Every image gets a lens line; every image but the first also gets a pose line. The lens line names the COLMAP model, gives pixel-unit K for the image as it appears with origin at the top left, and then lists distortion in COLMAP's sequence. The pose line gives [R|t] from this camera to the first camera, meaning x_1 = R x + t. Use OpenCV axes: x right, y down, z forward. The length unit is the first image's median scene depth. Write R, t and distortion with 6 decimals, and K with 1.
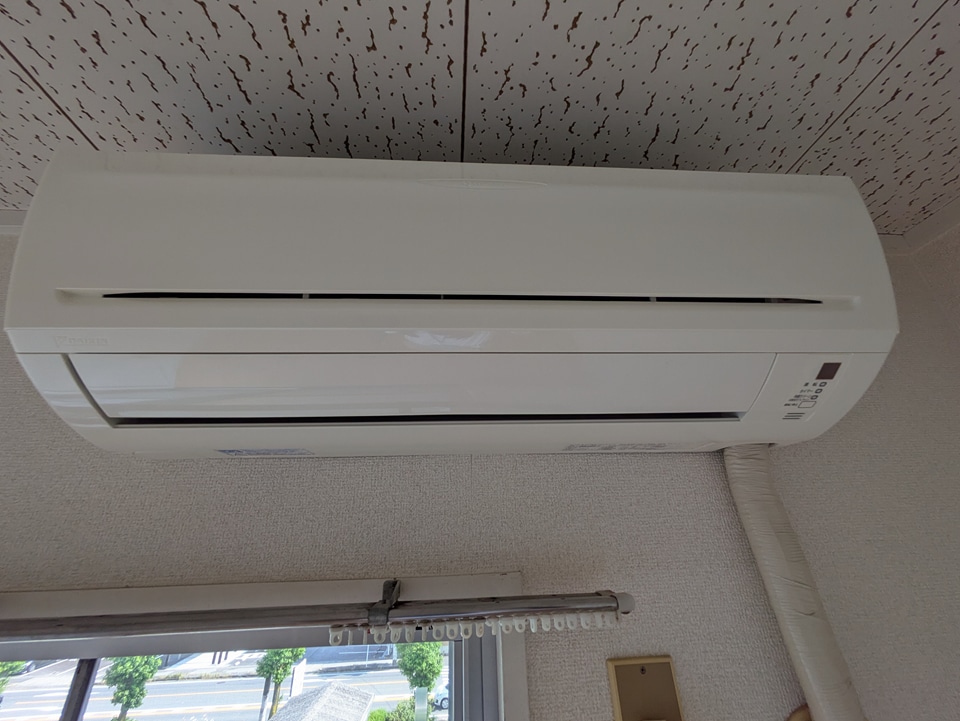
lens RADIAL K [[382.0, 0, 475.9], [0, 382.0, 354.4], [0, 0, 1]] dist [-0.000756, -0.000083]
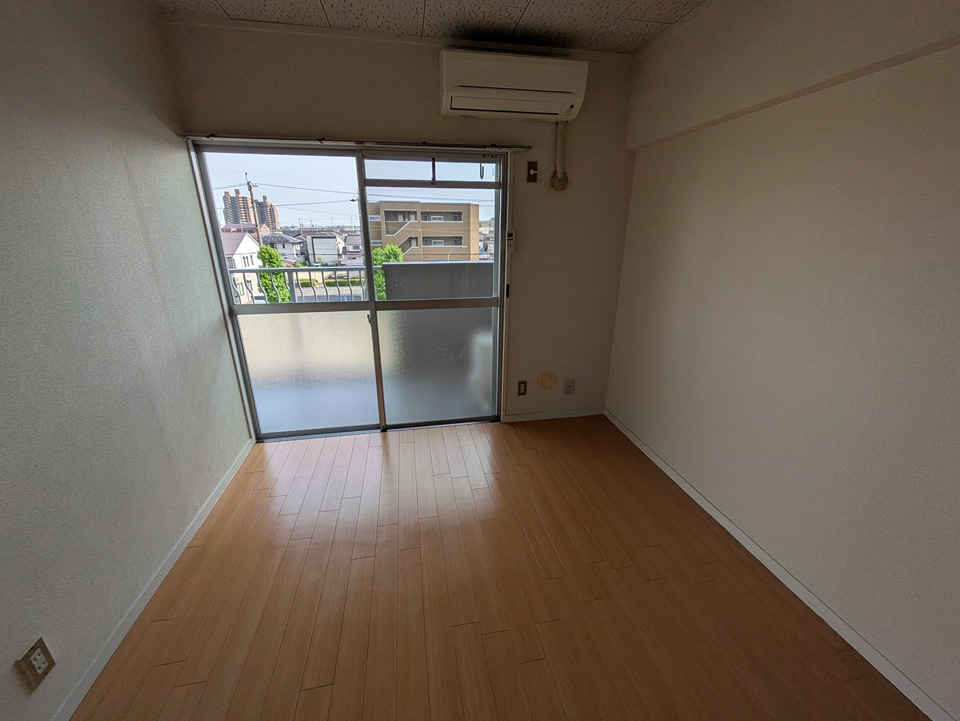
lens RADIAL K [[382.0, 0, 475.9], [0, 382.0, 354.4], [0, 0, 1]] dist [-0.000756, -0.000083]
pose [[0.992672, -0.012808, 0.120157, -1.267238], [-0.074492, 0.718088, 0.691955, -1.144998], [-0.095146, -0.695835, 0.711872, -5.559671]]
